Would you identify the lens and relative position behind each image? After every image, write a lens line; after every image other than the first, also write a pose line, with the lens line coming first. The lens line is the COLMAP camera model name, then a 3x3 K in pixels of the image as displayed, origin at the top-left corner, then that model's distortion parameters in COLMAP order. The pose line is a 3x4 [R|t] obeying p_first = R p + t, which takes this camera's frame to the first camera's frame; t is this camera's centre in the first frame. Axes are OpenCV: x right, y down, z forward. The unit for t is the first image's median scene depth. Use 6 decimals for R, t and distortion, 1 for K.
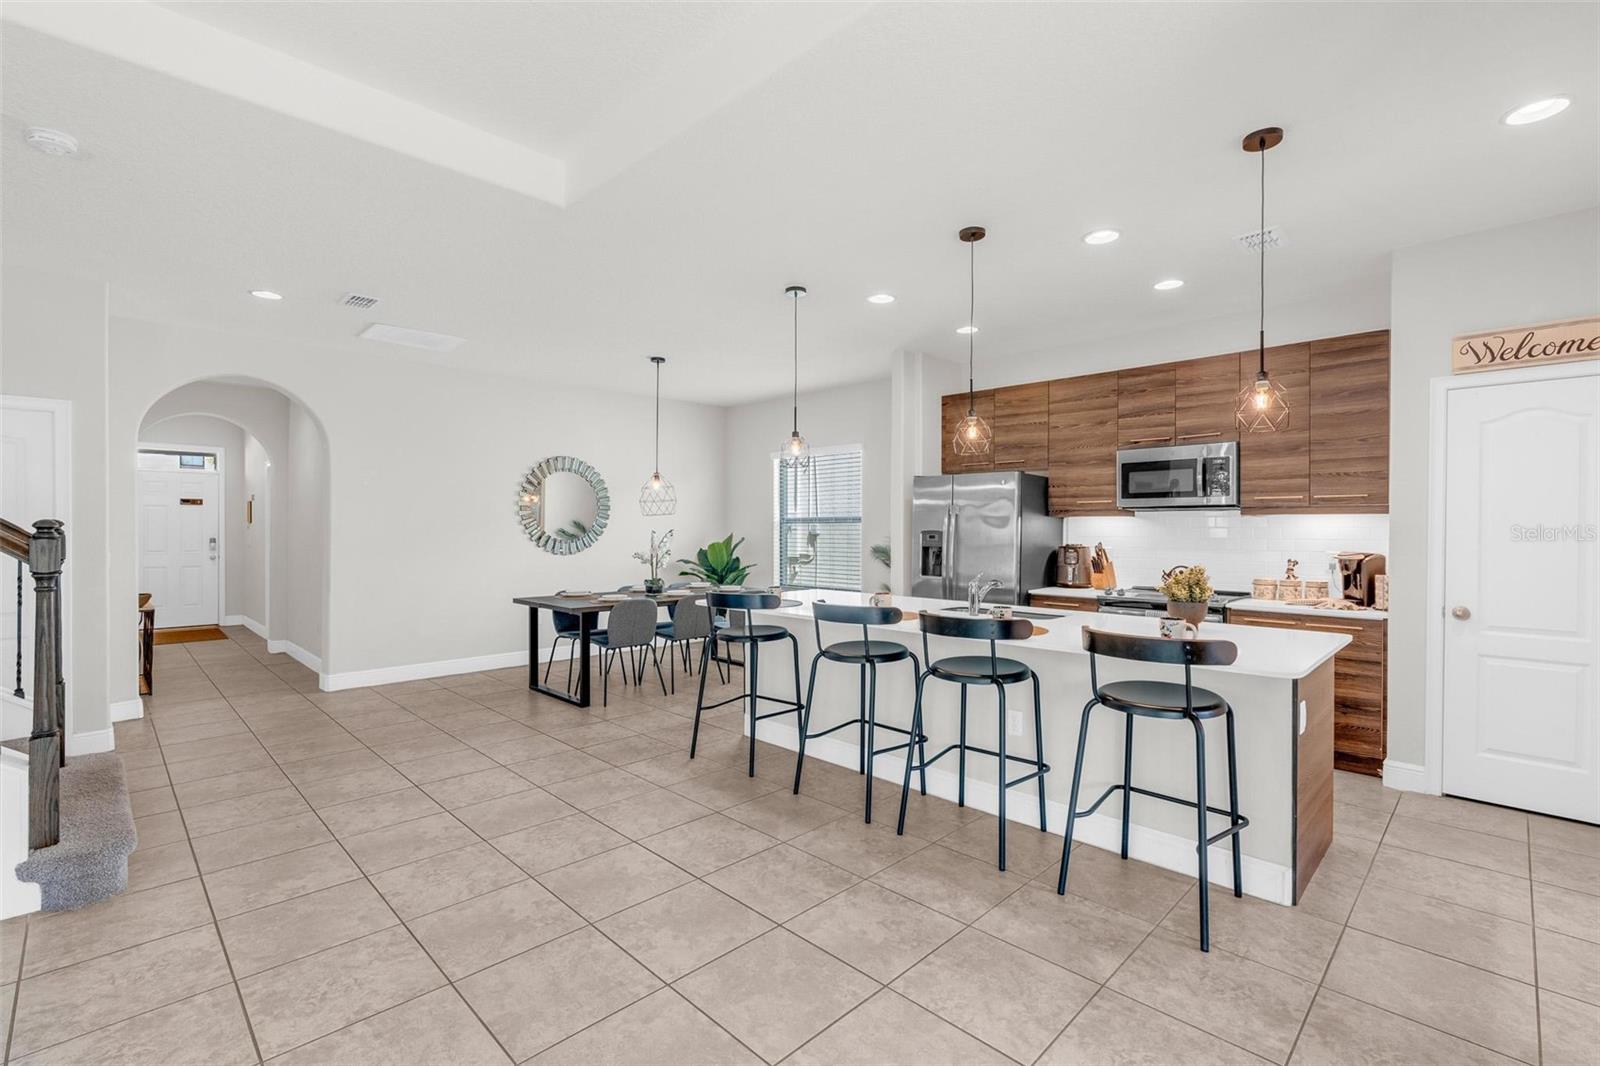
lens RADIAL K [[714.0, 0, 797.5], [0, 714.0, 536.5], [0, 0, 1]] dist [-0.005885, 0.000434]
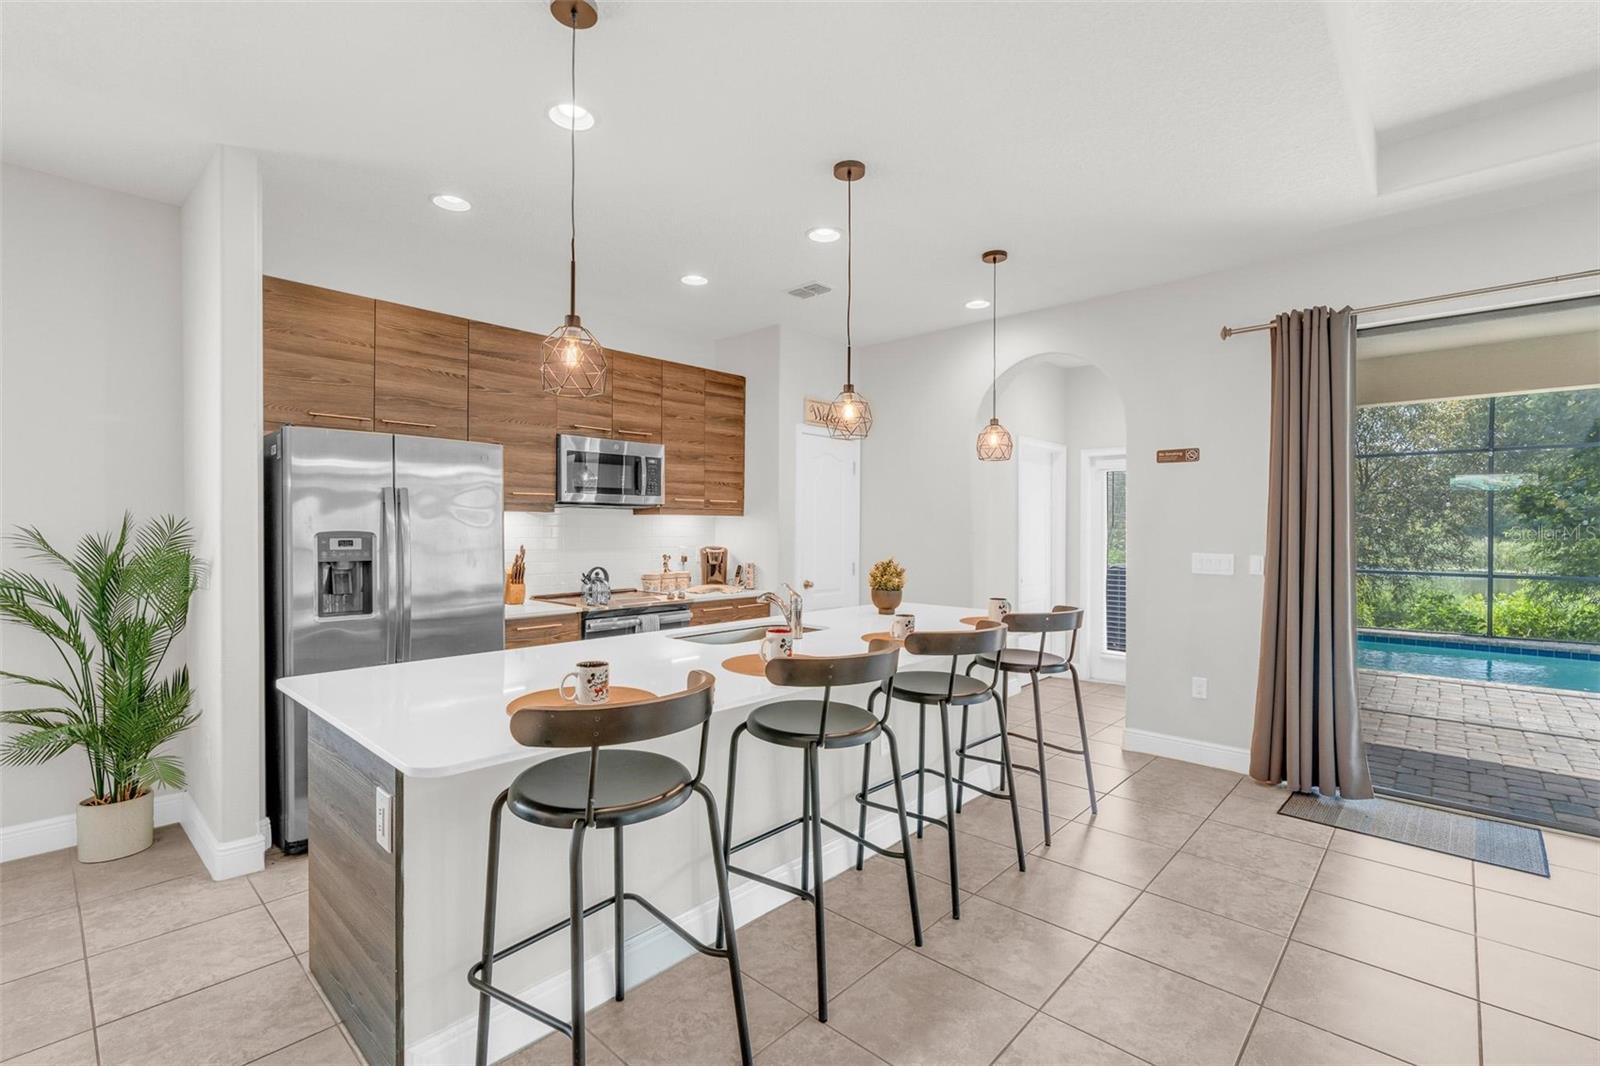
lens RADIAL K [[716.4, 0, 796.9], [0, 716.4, 533.2], [0, 0, 1]] dist [-0.012268, 0.004355]
pose [[-0.037827, -0.010322, 0.999231, -0.454652], [0.008609, 0.999906, 0.010655, -0.012427], [-0.999247, 0.009006, -0.037735, 0.856738]]
